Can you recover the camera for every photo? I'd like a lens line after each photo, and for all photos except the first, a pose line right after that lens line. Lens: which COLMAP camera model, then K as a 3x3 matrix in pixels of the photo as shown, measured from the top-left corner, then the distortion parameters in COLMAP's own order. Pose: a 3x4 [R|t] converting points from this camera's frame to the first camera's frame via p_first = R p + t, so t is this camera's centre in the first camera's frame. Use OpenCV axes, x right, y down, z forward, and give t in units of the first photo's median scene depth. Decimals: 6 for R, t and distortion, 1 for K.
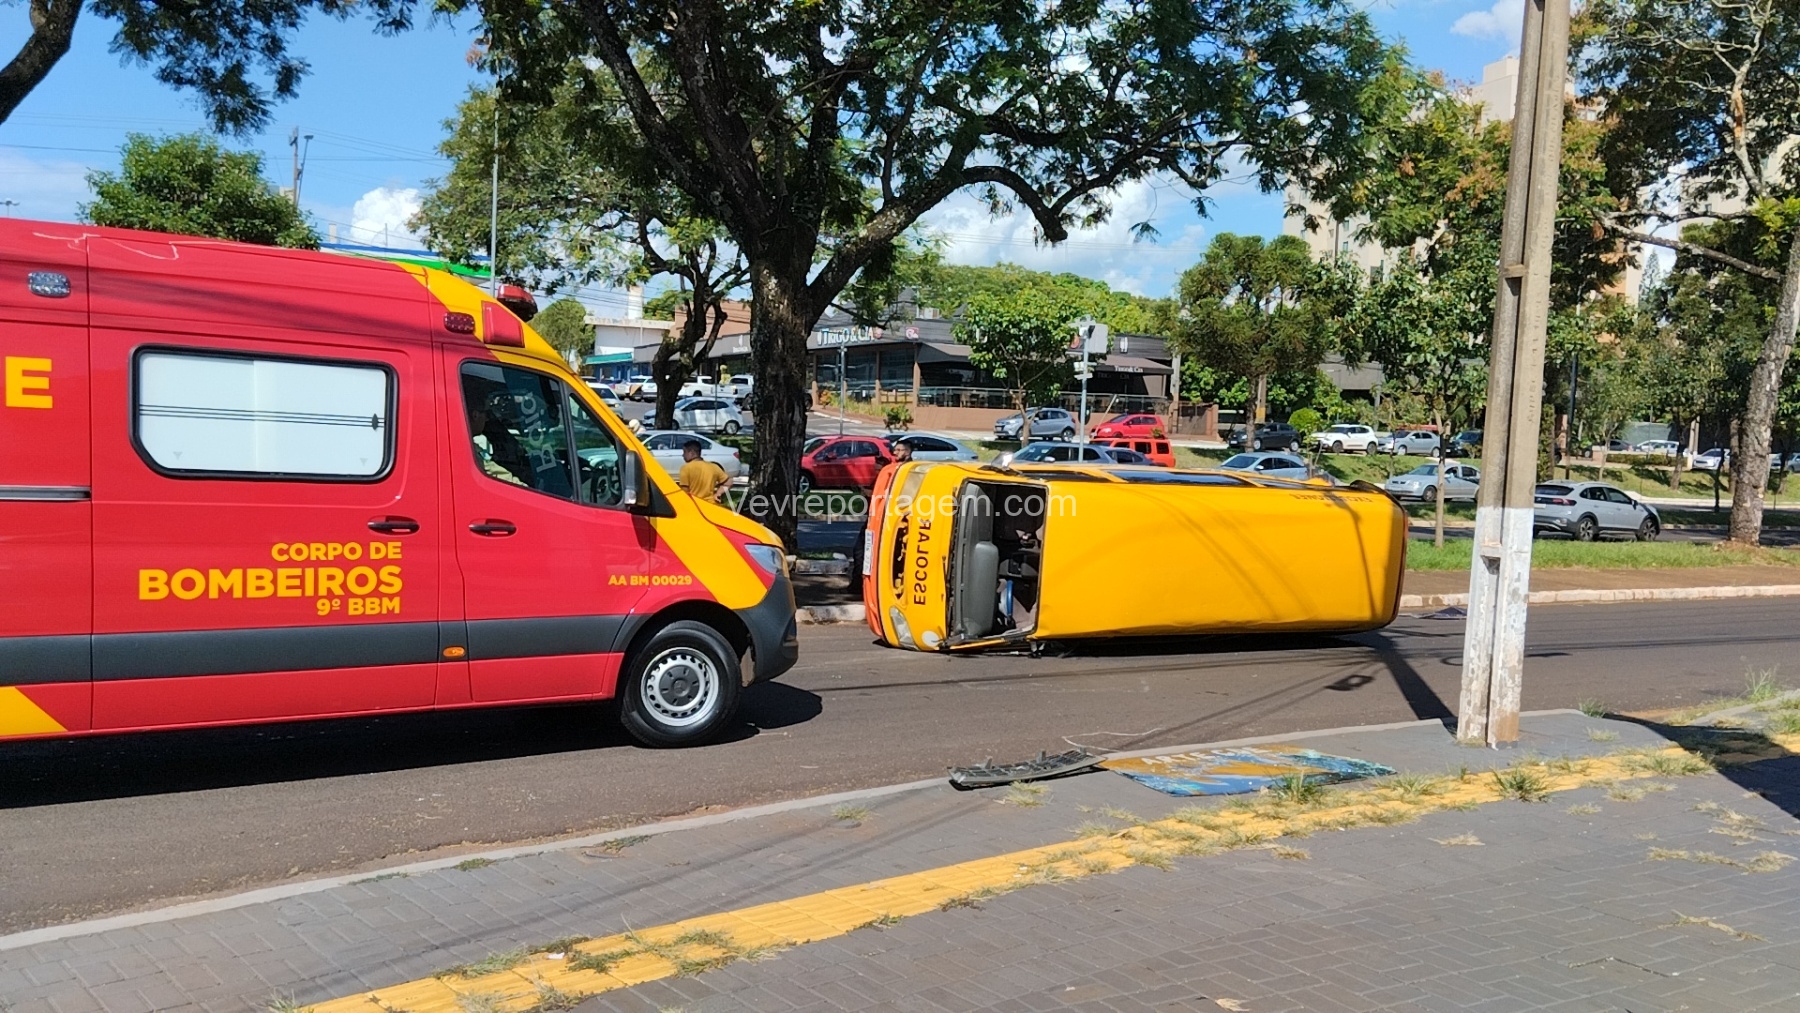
lens RADIAL K [[1463.8, 0, 899.0], [0, 1463.8, 518.7], [0, 0, 1]] dist [0.093170, -0.185927]
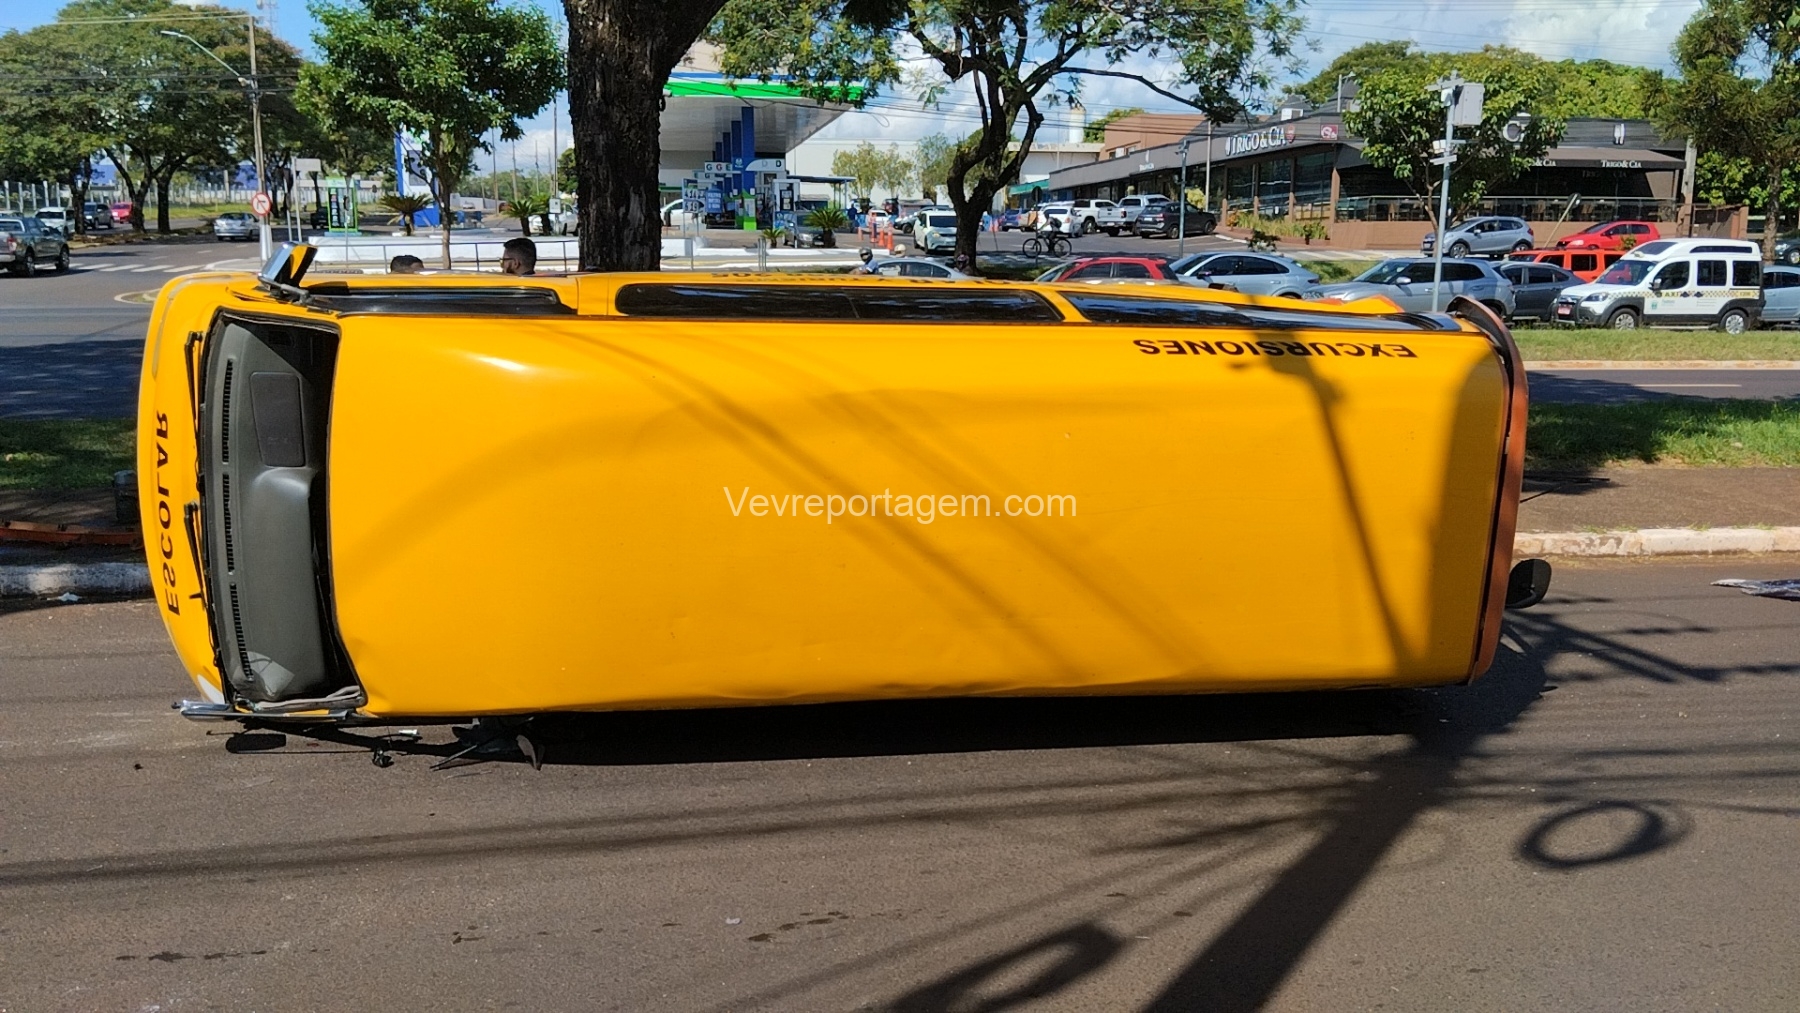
lens RADIAL K [[1463.8, 0, 899.0], [0, 1463.8, 518.7], [0, 0, 1]] dist [0.093170, -0.185927]
pose [[0.943703, 0.028852, -0.329533, 0.061345], [0.007480, 0.994073, 0.108454, -0.002313], [0.330709, -0.104813, 0.937894, 0.116414]]
